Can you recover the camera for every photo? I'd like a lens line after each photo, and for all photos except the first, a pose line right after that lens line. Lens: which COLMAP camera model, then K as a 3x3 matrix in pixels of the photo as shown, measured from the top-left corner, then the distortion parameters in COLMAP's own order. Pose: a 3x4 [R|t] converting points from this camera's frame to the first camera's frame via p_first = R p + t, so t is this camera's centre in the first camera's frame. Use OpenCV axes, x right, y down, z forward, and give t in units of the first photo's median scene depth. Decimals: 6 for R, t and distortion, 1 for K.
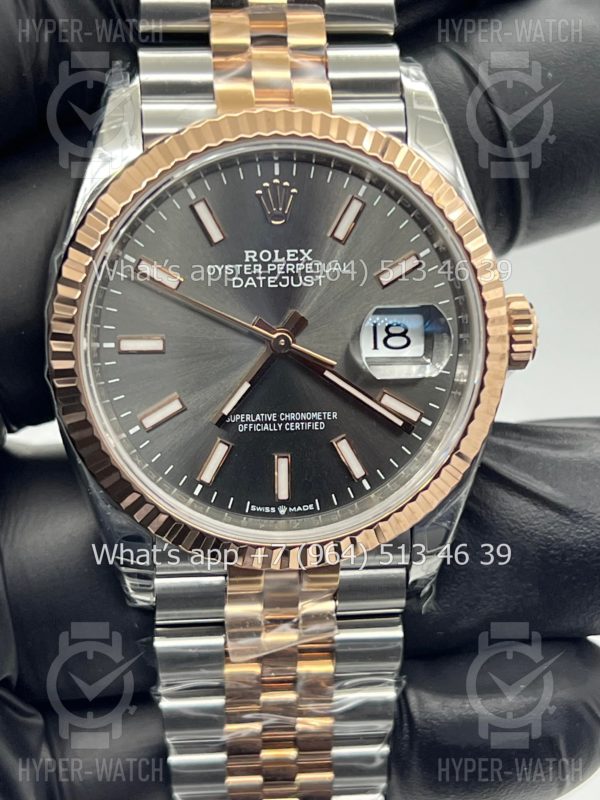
lens RADIAL K [[1815.2, 0, 300.0], [0, 1815.2, 400.0], [0, 0, 1]] dist [0.238539, -0.001694]
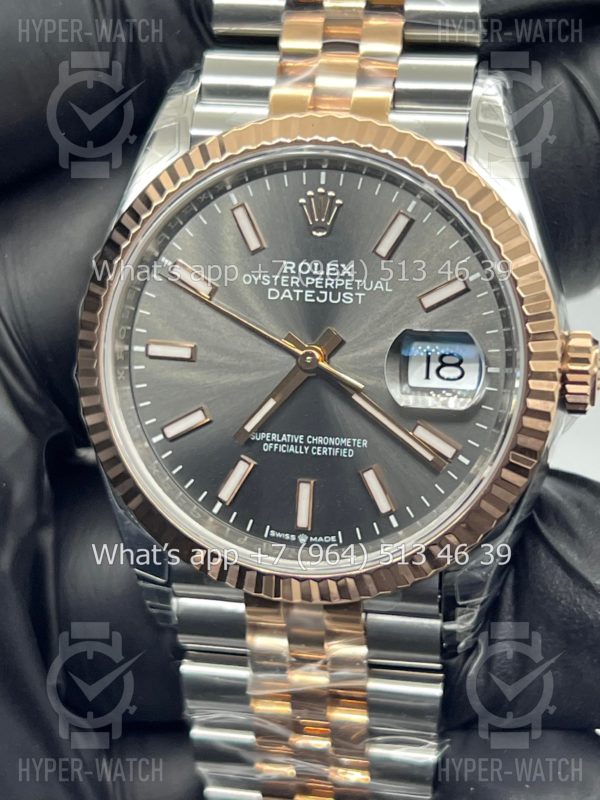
lens RADIAL K [[1815.2, 0, 300.0], [0, 1815.2, 400.0], [0, 0, 1]] dist [0.238539, -0.001694]
pose [[0.956029, 0.084076, -0.280963, 0.248293], [-0.098043, 0.994531, -0.036005, 0.023237], [0.276400, 0.061968, 0.959043, 0.093401]]
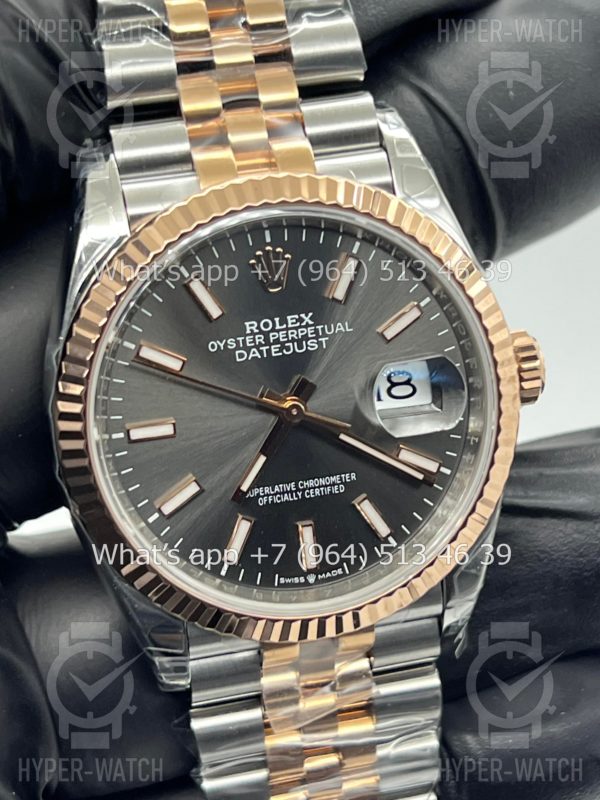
lens RADIAL K [[1815.2, 0, 300.0], [0, 1815.2, 400.0], [0, 0, 1]] dist [0.238539, -0.001694]
pose [[0.990774, -0.119131, 0.064613, -0.068173], [0.116679, 0.992344, 0.040486, -0.075913], [-0.068942, -0.032574, 0.997089, 0.023640]]
